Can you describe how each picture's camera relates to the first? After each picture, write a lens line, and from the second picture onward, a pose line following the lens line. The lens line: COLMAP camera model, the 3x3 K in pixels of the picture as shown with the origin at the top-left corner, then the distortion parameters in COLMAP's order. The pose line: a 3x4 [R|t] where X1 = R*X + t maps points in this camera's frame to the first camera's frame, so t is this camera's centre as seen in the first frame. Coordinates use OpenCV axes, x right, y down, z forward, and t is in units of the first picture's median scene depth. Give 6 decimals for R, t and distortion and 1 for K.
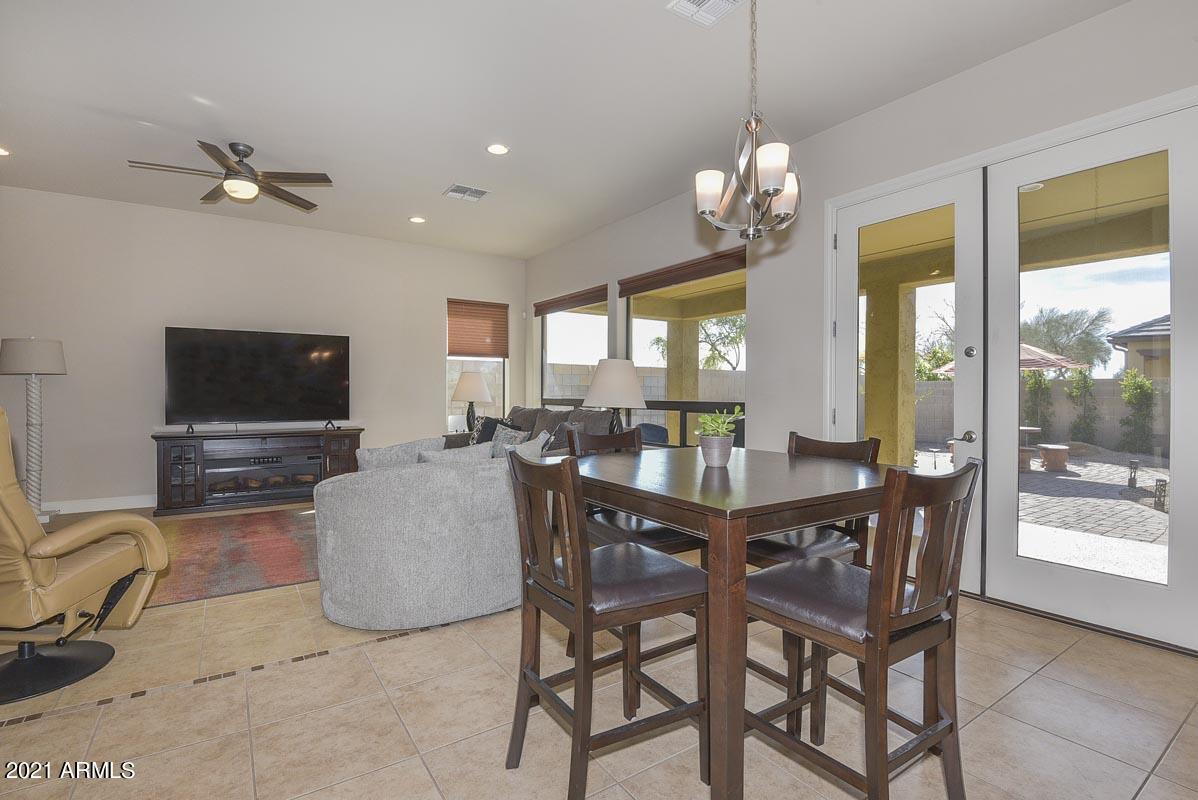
lens RADIAL K [[561.0, 0, 599.0], [0, 561.0, 400.0], [0, 0, 1]] dist [0.017858, -0.000673]
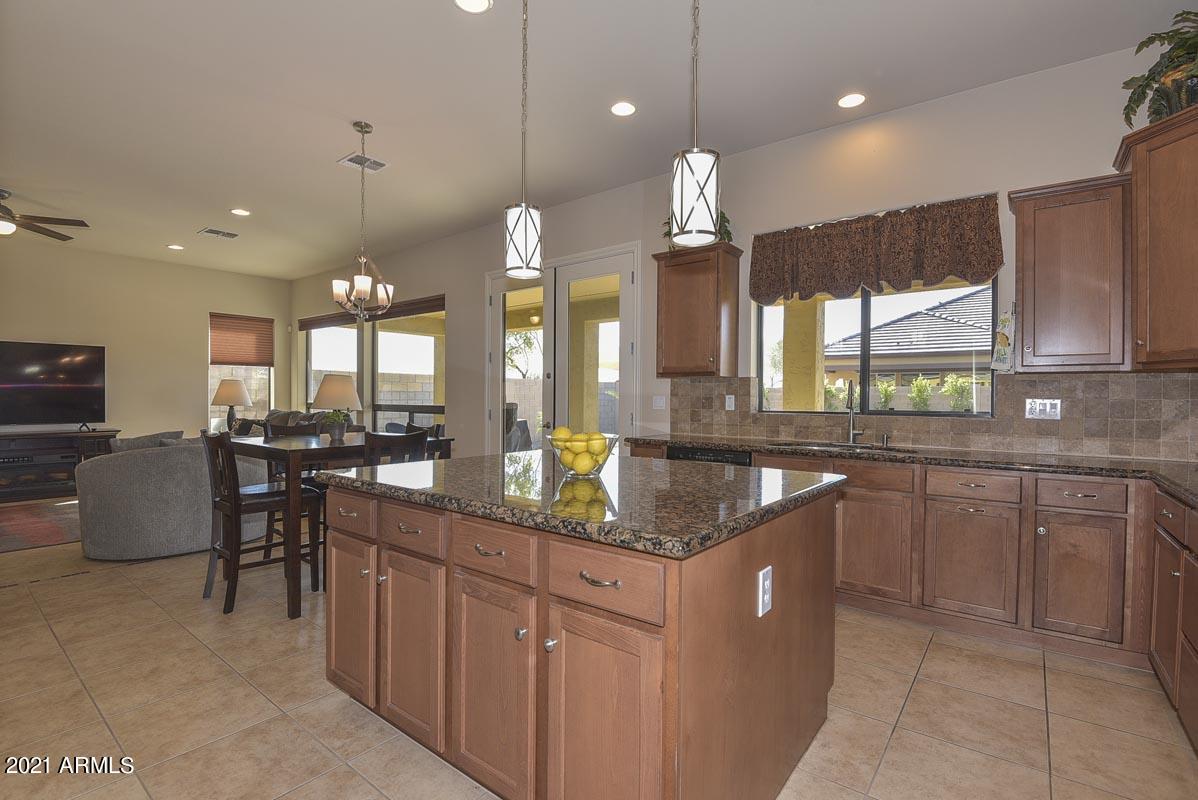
lens RADIAL K [[548.4, 0, 601.3], [0, 548.4, 406.4], [0, 0, 1]] dist [-0.024661, -0.000874]
pose [[0.947497, -0.003062, 0.319751, 0.141370], [0.001641, 0.999988, 0.004712, 0.000688], [-0.319761, -0.003940, 0.947490, -0.307447]]
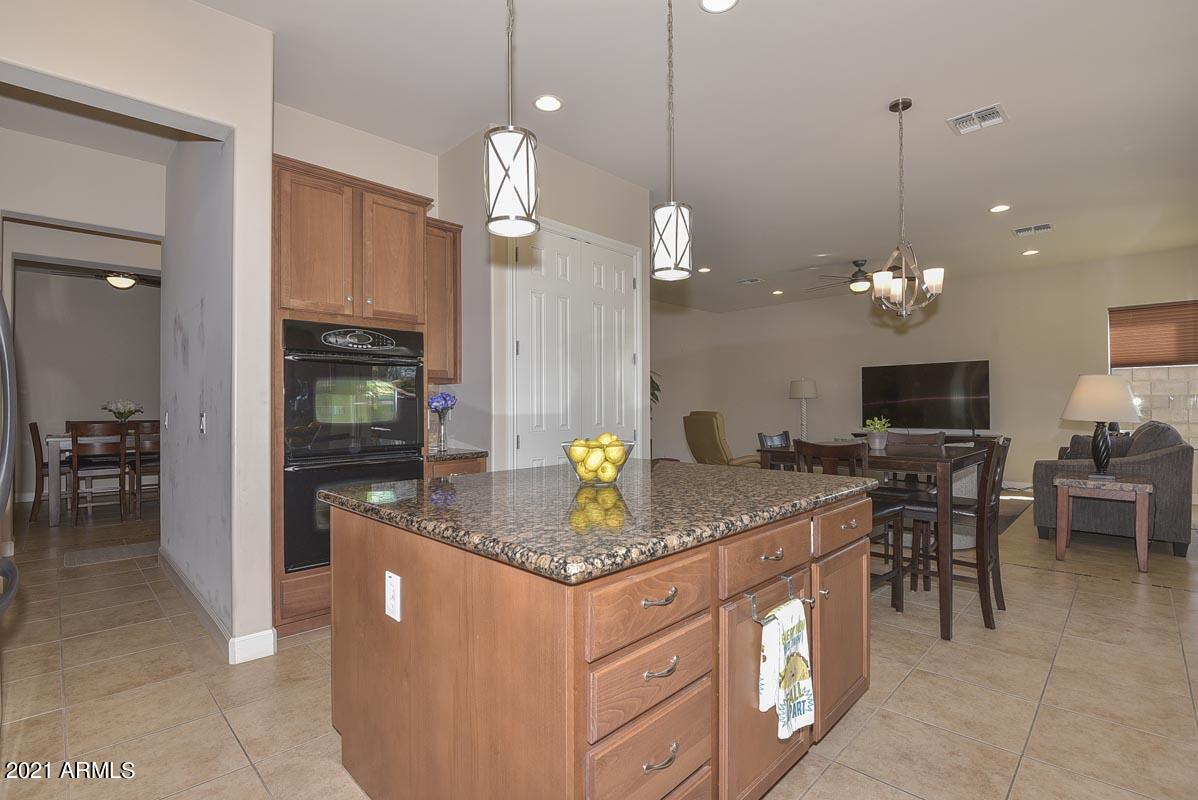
lens RADIAL K [[548.4, 0, 601.3], [0, 548.4, 406.4], [0, 0, 1]] dist [-0.024661, -0.000874]
pose [[0.191664, -0.006775, -0.981437, 0.552979], [-0.004241, 0.999961, -0.007731, -0.001413], [0.981451, 0.005644, 0.191628, -0.039384]]
